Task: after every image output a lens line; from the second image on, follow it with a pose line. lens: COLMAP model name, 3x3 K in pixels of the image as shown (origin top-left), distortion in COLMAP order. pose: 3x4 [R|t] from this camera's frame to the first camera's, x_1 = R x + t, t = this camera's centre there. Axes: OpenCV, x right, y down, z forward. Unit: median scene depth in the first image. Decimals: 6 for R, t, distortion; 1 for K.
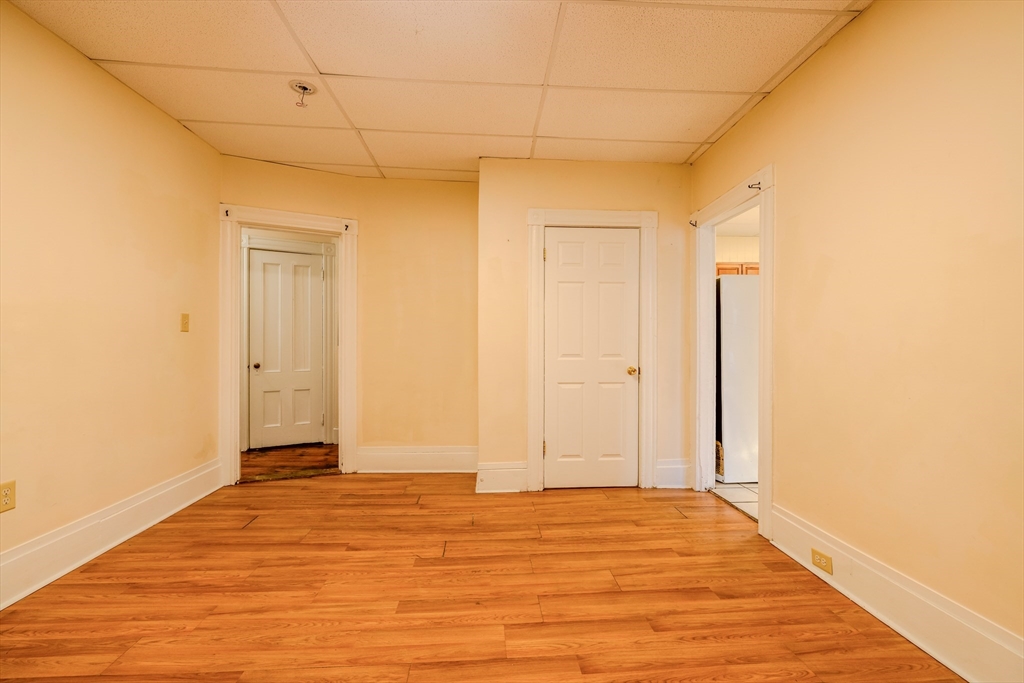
lens RADIAL K [[432.5, 0, 514.0], [0, 432.5, 343.8], [0, 0, 1]] dist [-0.001304, -0.000311]
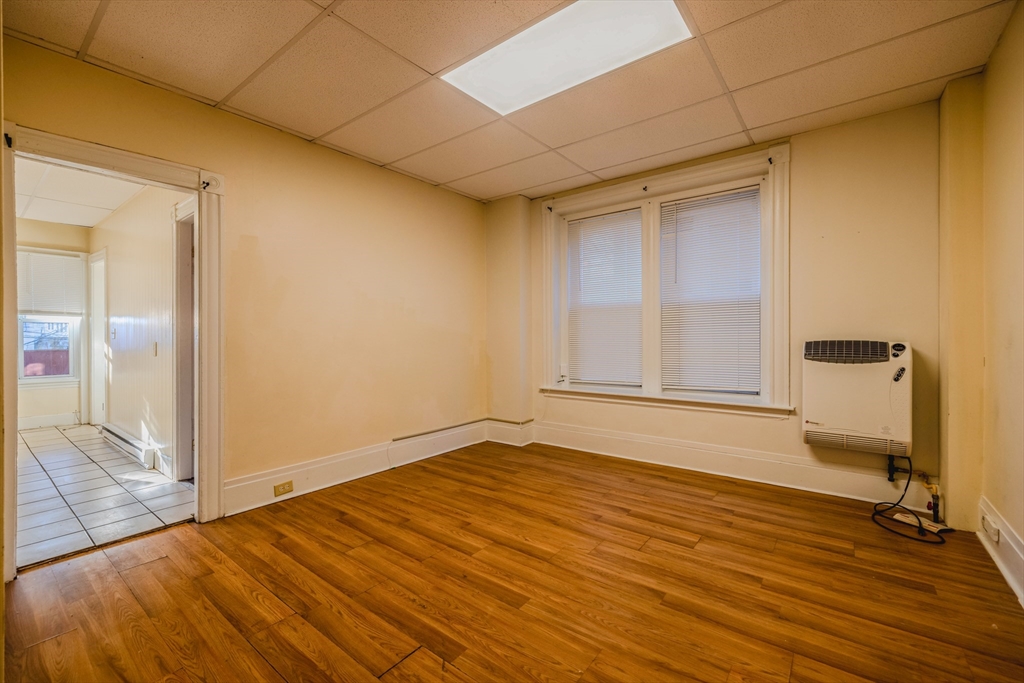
lens RADIAL K [[432.5, 0, 511.0], [0, 432.5, 339.5], [0, 0, 1]] dist [-0.001304, -0.000311]
pose [[-0.748098, -0.002171, 0.663585, -0.873293], [0.003660, 0.999966, 0.007398, 0.000981], [-0.663579, 0.007963, -0.748064, 1.704083]]
